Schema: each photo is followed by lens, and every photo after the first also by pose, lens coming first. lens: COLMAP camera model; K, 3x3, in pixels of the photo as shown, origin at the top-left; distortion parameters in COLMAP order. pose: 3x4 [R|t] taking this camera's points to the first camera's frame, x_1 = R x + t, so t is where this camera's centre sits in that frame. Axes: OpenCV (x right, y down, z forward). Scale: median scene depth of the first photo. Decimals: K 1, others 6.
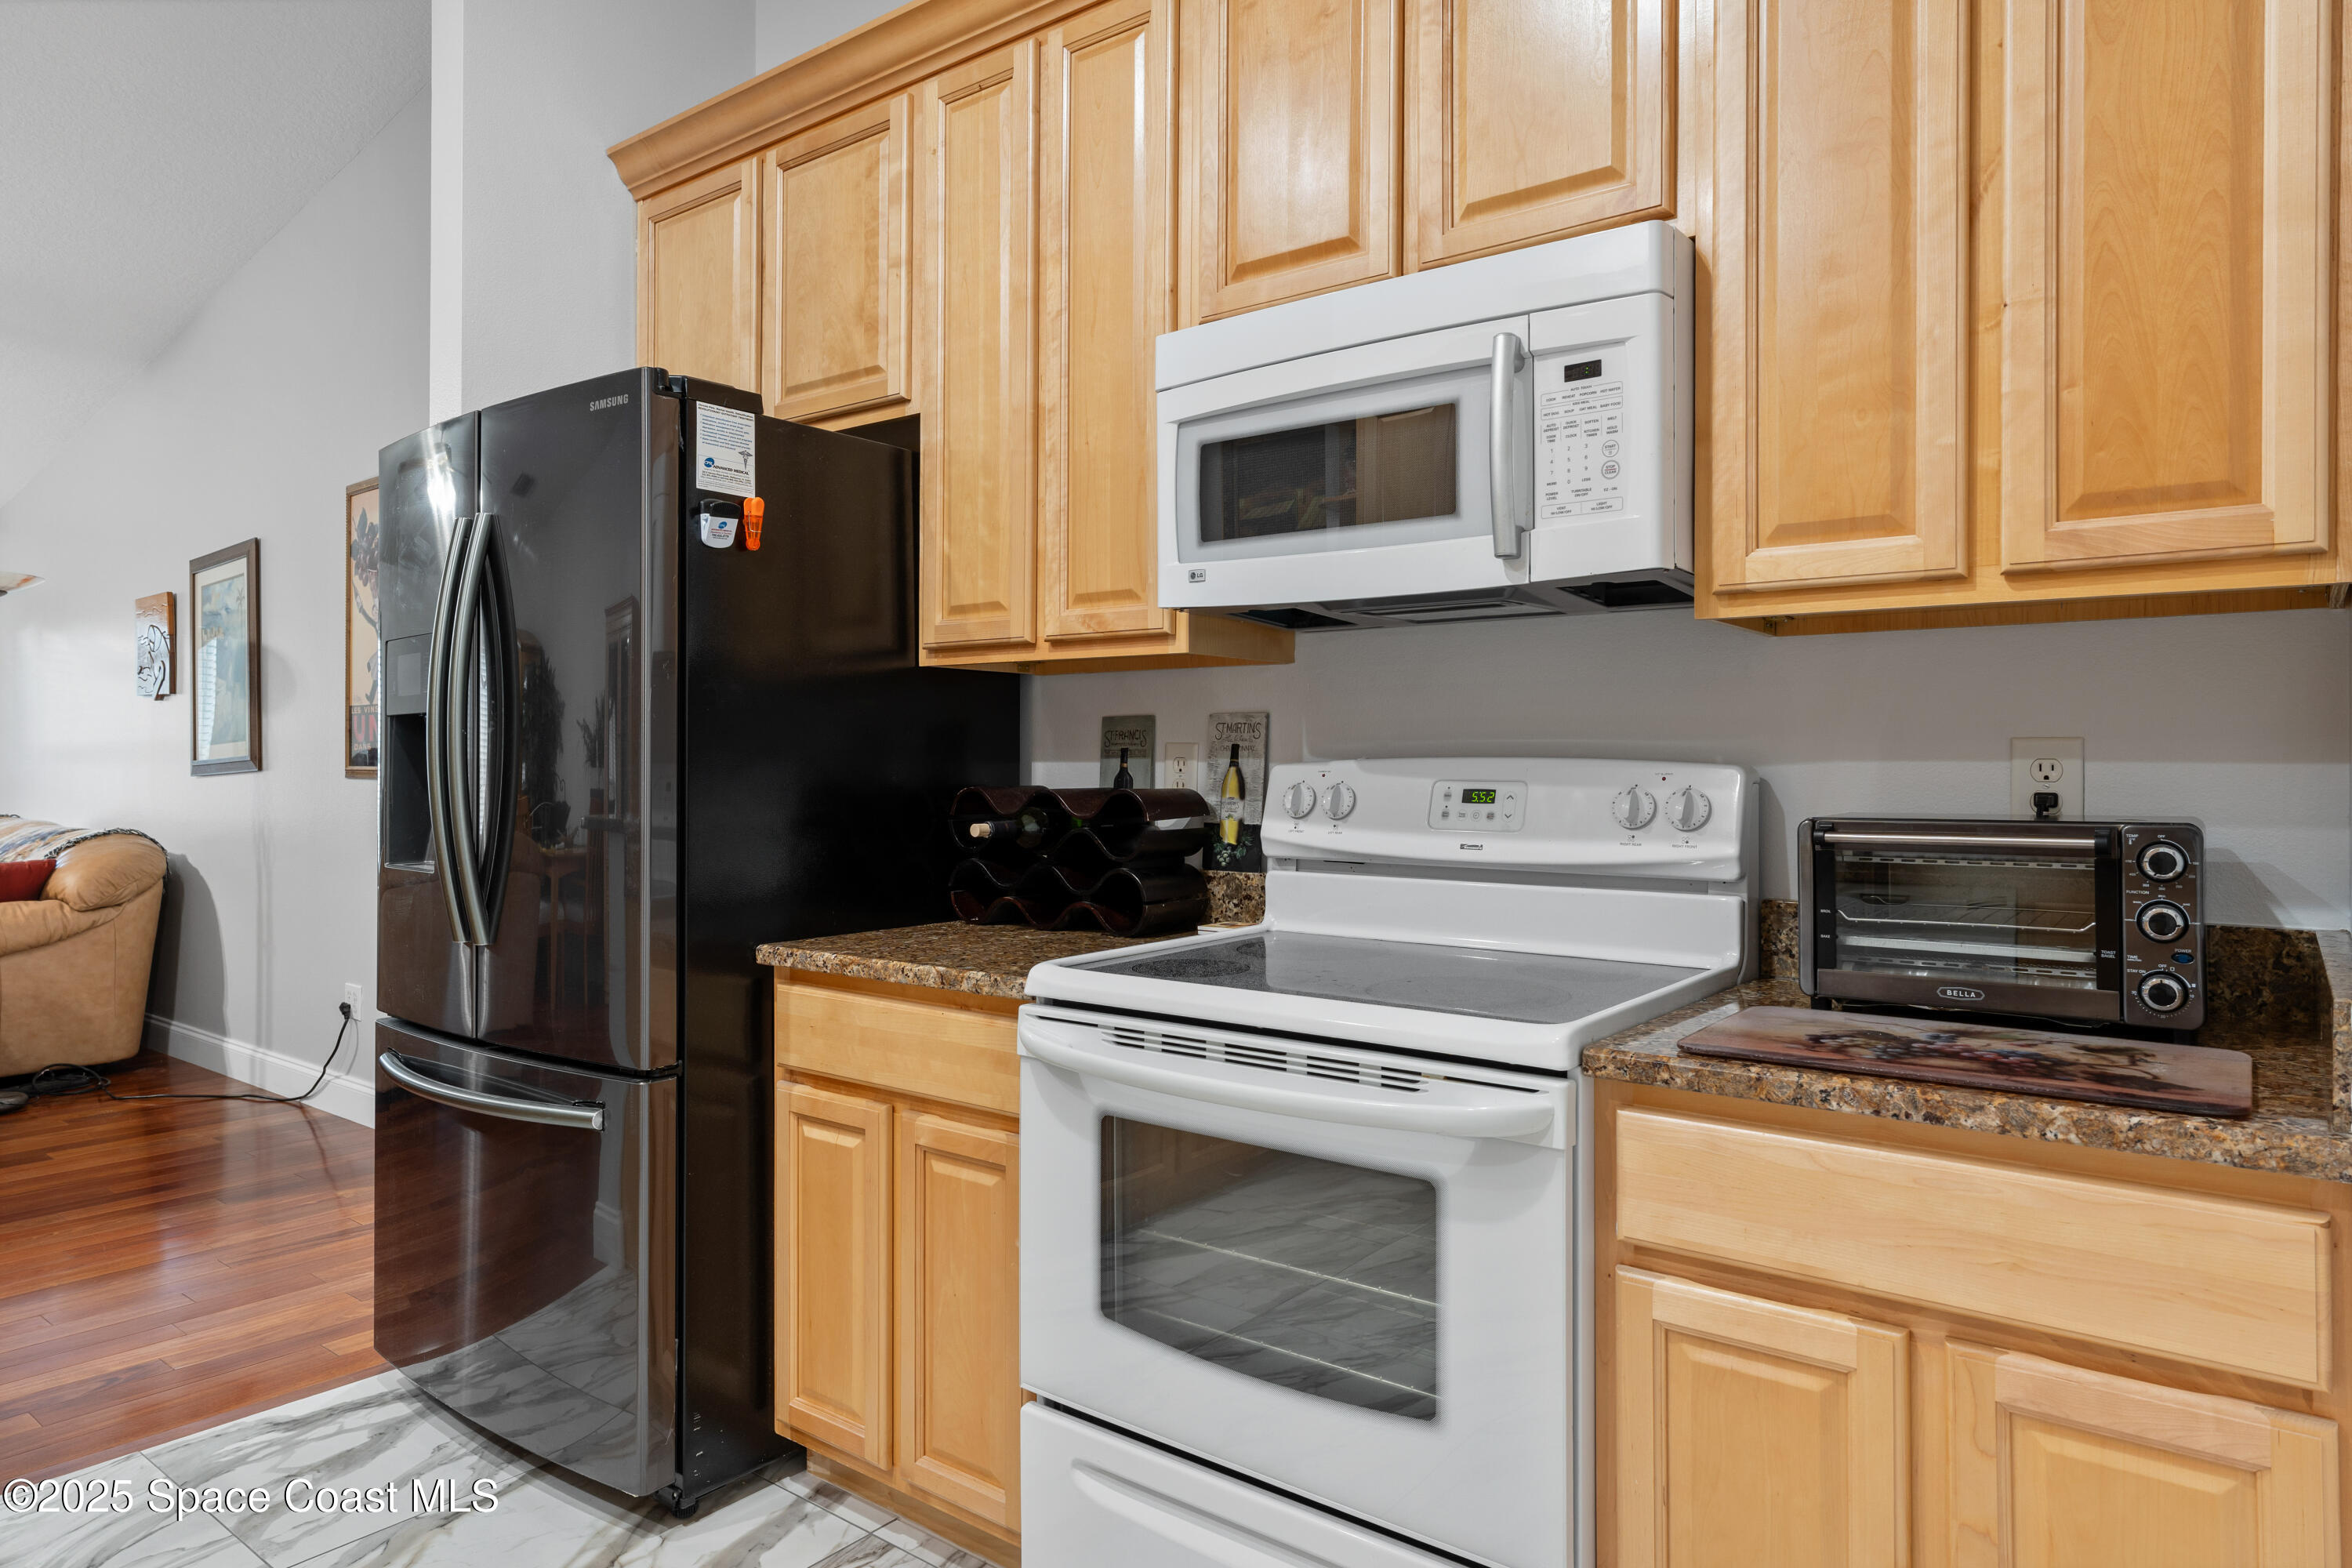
lens RADIAL K [[1404.3, 0, 1183.4], [0, 1404.3, 761.9], [0, 0, 1]] dist [-0.000562, 0.003827]
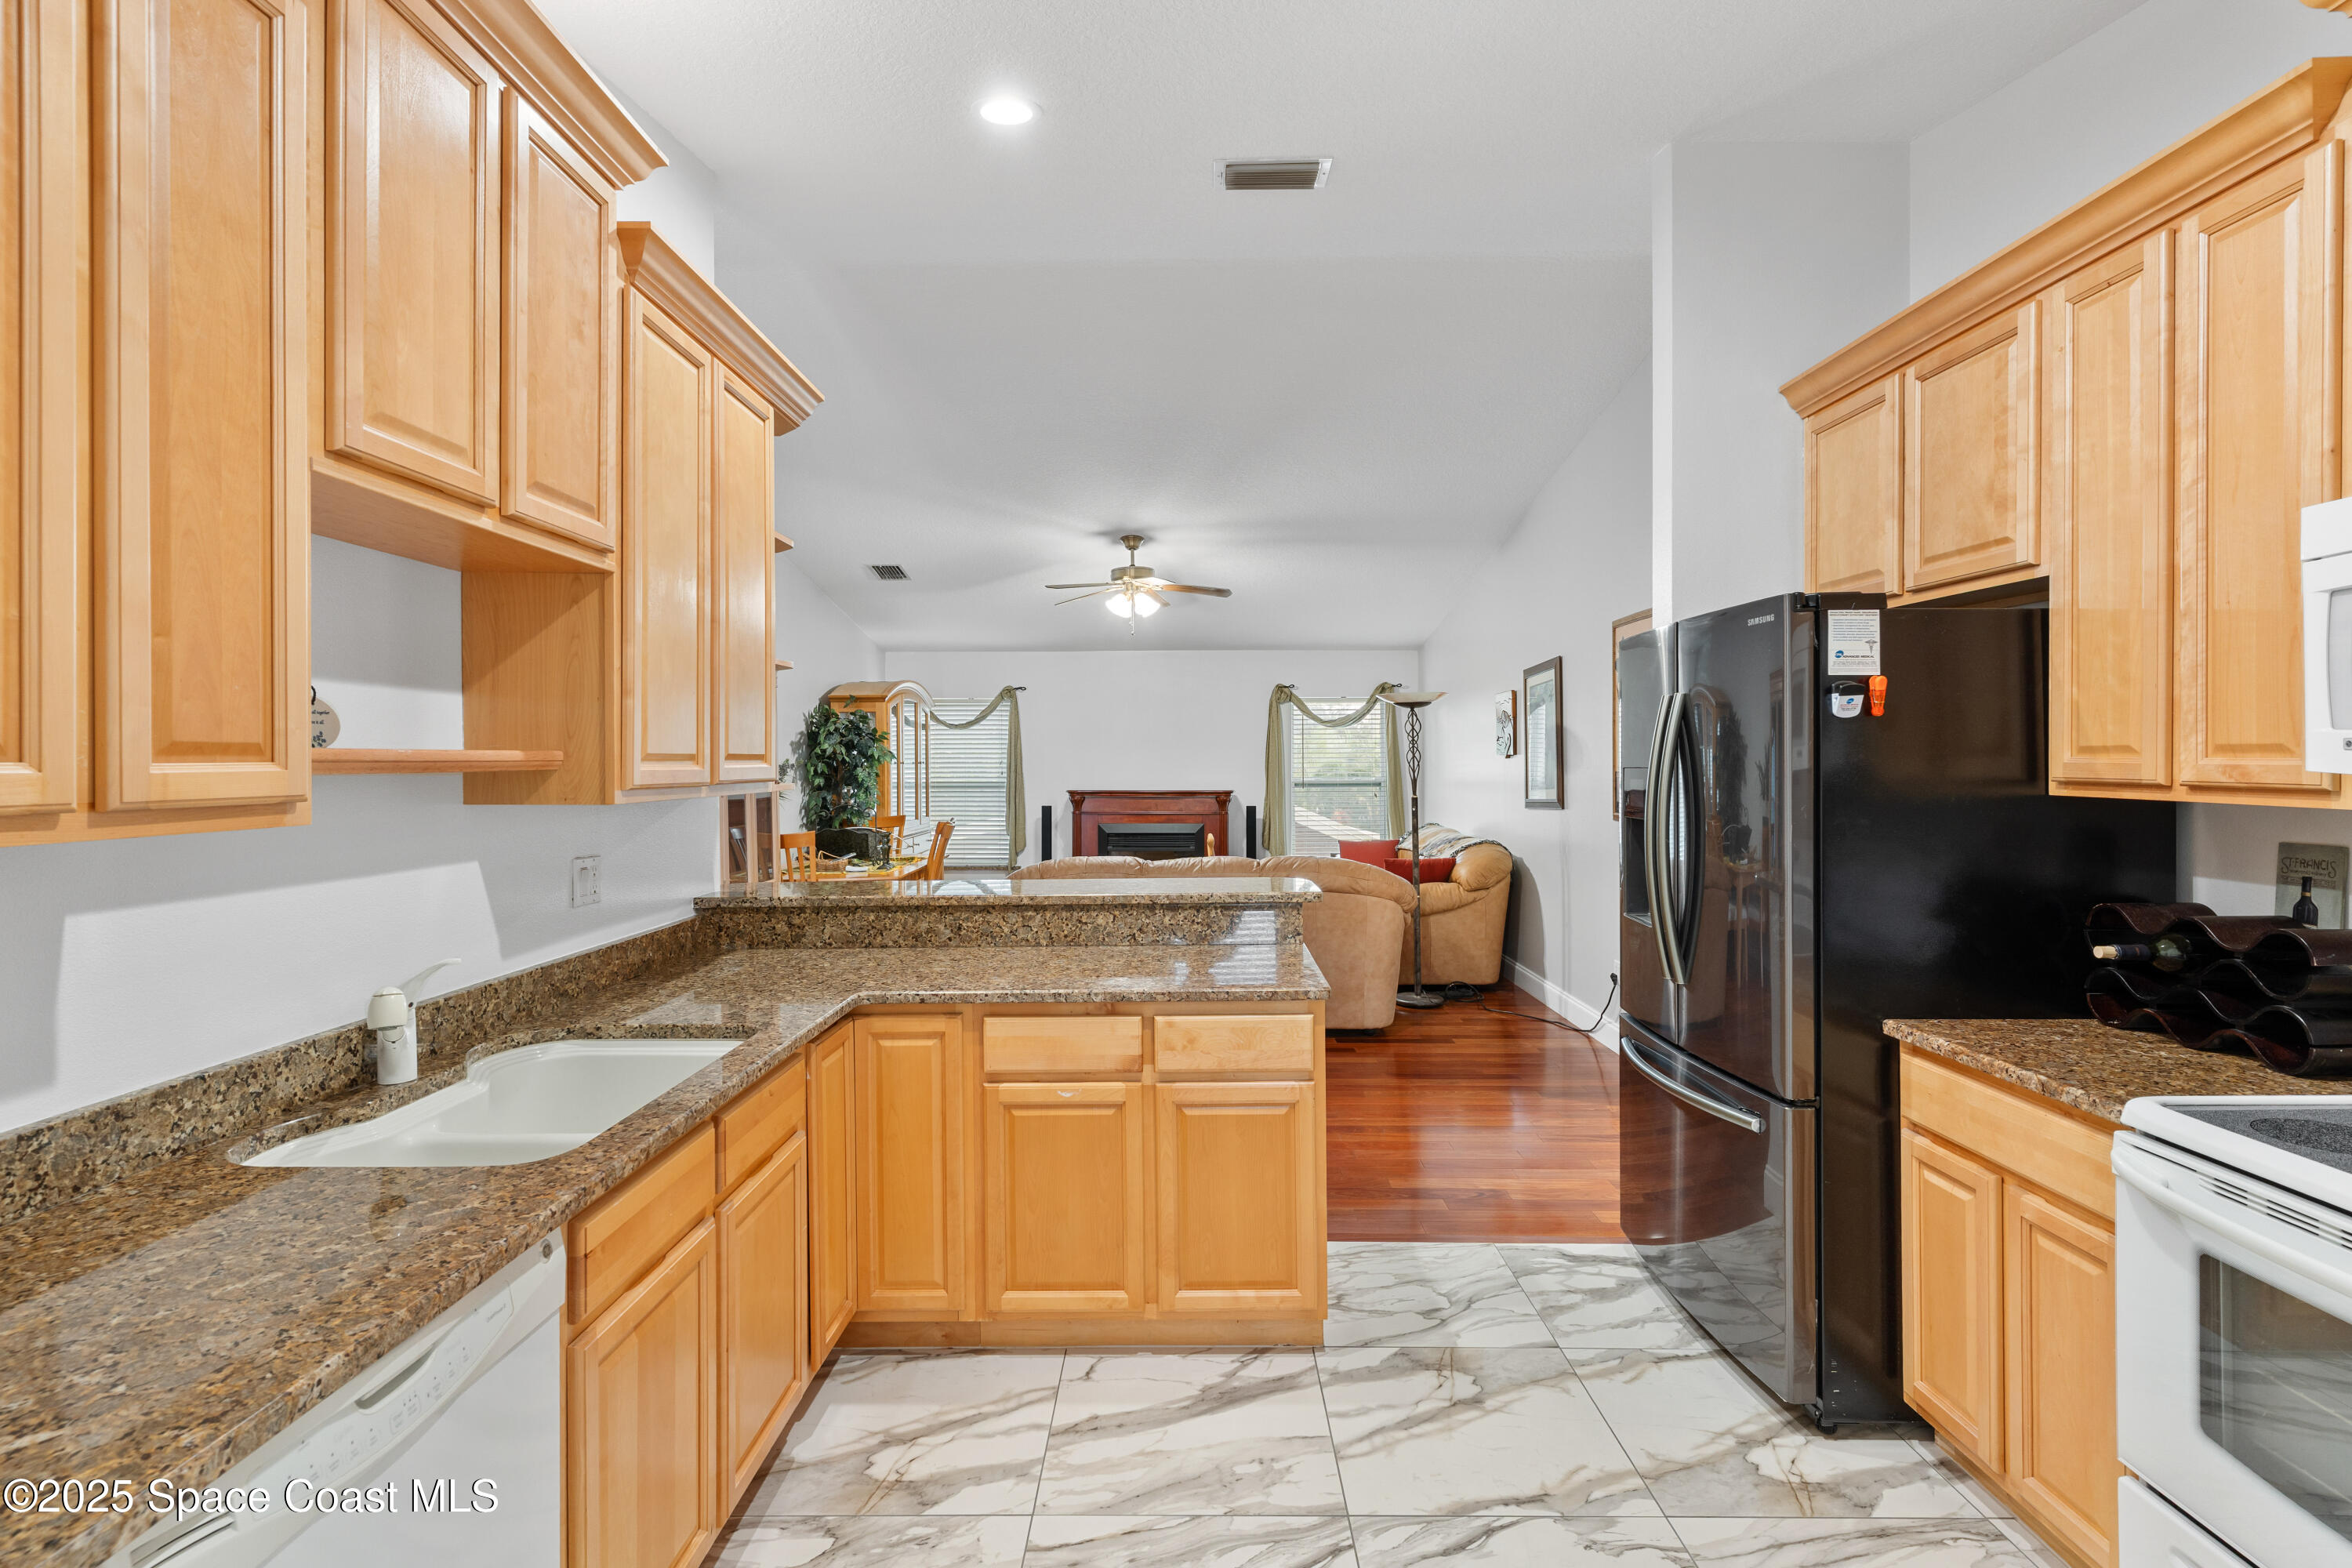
lens RADIAL K [[1127.5, 0, 1166.9], [0, 1127.5, 762.0], [0, 0, 1]] dist [0.005207, -0.000474]
pose [[0.597454, -0.000206, -0.801903, 0.131574], [0.009503, 0.999932, 0.006823, -0.115000], [0.801847, -0.011697, 0.597415, -0.144761]]
